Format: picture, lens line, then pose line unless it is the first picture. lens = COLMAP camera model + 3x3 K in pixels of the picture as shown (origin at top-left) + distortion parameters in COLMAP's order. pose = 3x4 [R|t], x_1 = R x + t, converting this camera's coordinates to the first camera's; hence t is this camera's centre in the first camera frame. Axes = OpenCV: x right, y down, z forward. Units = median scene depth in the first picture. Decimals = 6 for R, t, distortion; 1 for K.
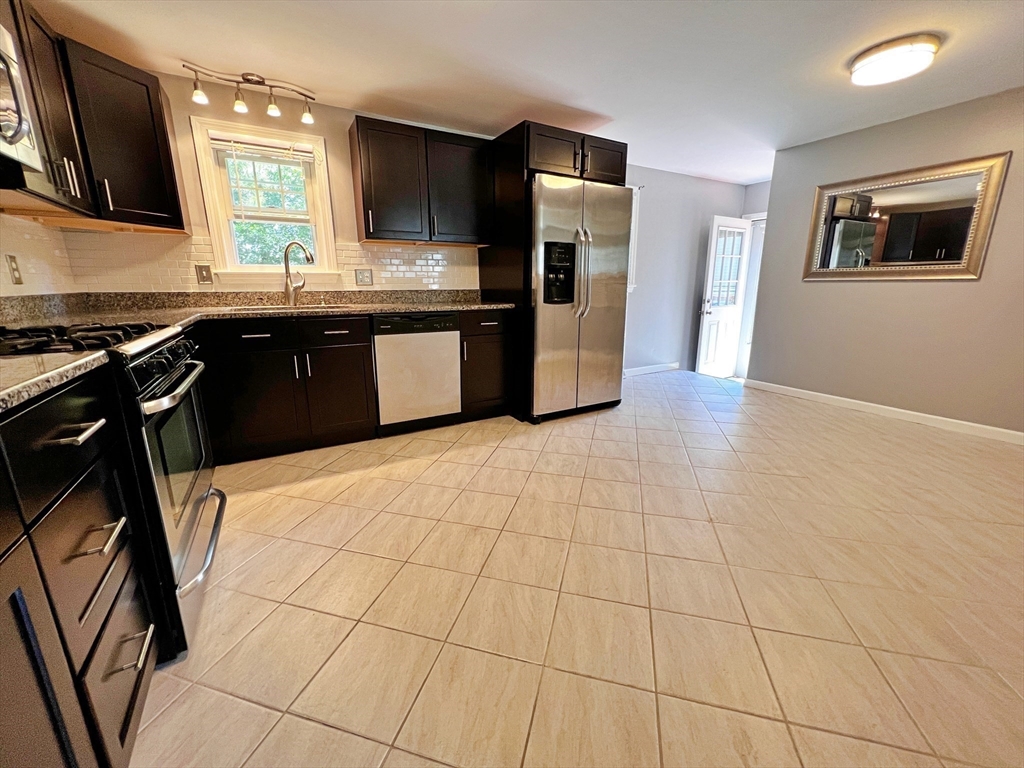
lens RADIAL K [[407.7, 0, 509.2], [0, 407.7, 382.9], [0, 0, 1]] dist [-0.000348, 0.000212]
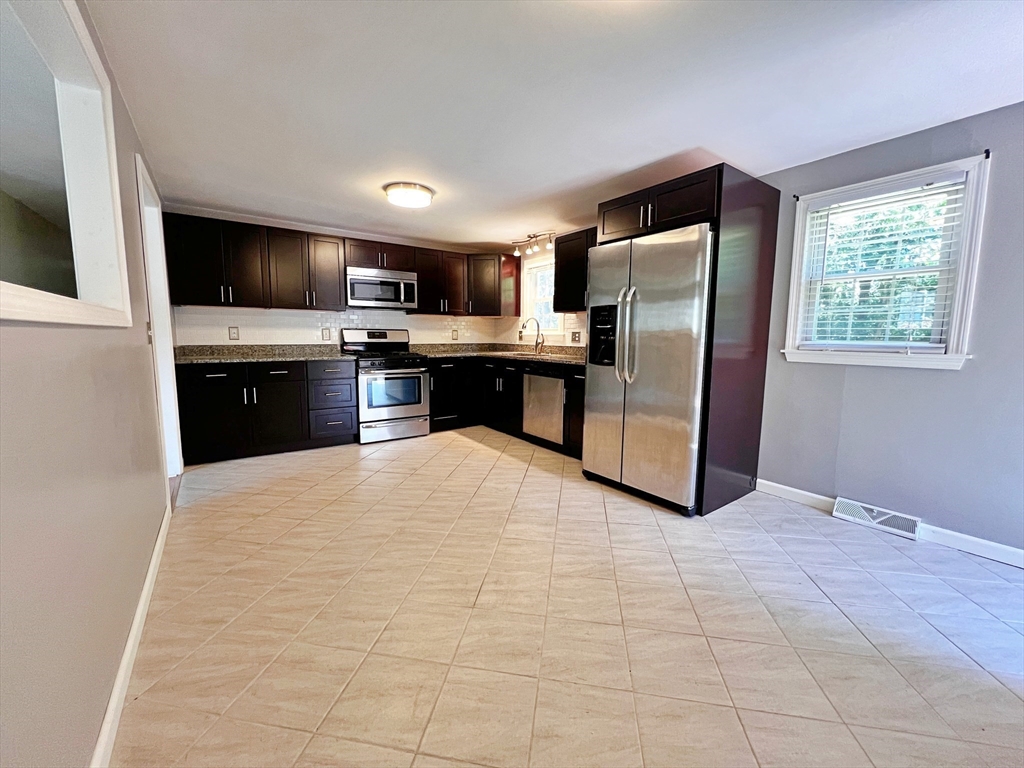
lens RADIAL K [[407.7, 0, 510.0], [0, 407.7, 382.3], [0, 0, 1]] dist [-0.000348, 0.000212]
pose [[0.100267, 0.118683, -0.987857, 1.284344], [-0.241106, 0.966166, 0.091605, -0.224160], [0.965305, 0.228993, 0.125490, 0.788290]]
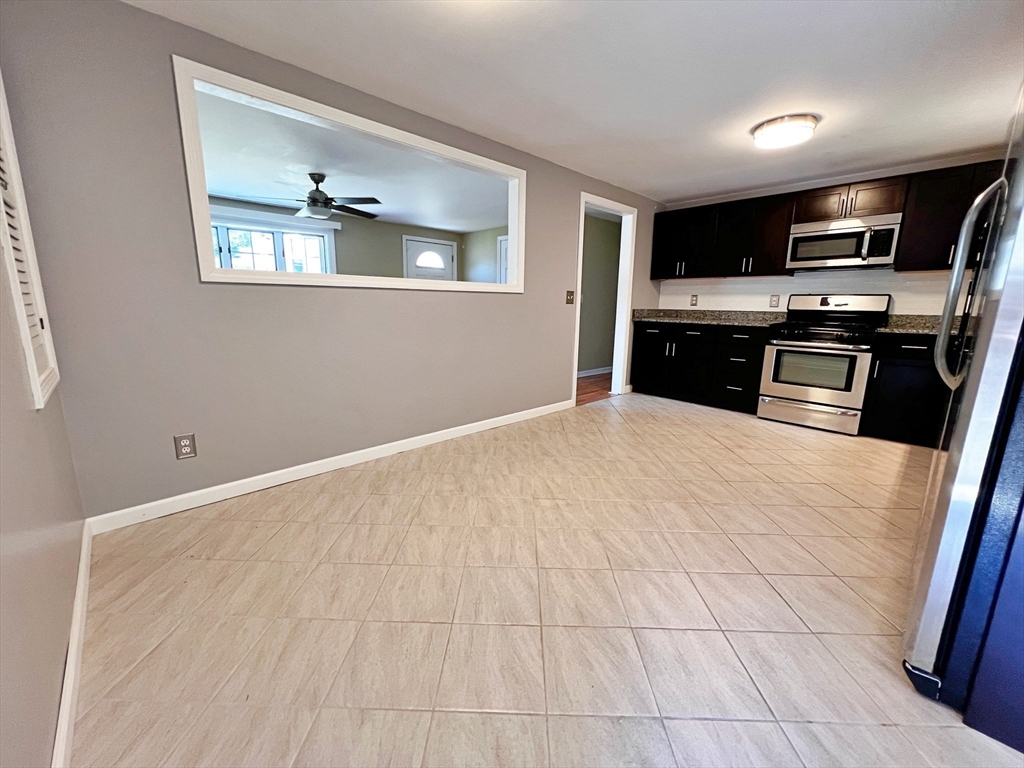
lens RADIAL K [[407.7, 0, 511.5], [0, 407.7, 383.6], [0, 0, 1]] dist [-0.000348, 0.000212]
pose [[-0.970138, 0.036595, -0.239776, 0.911523], [-0.067913, 0.908031, 0.413362, -0.385036], [0.232851, 0.417302, -0.878430, 1.567599]]
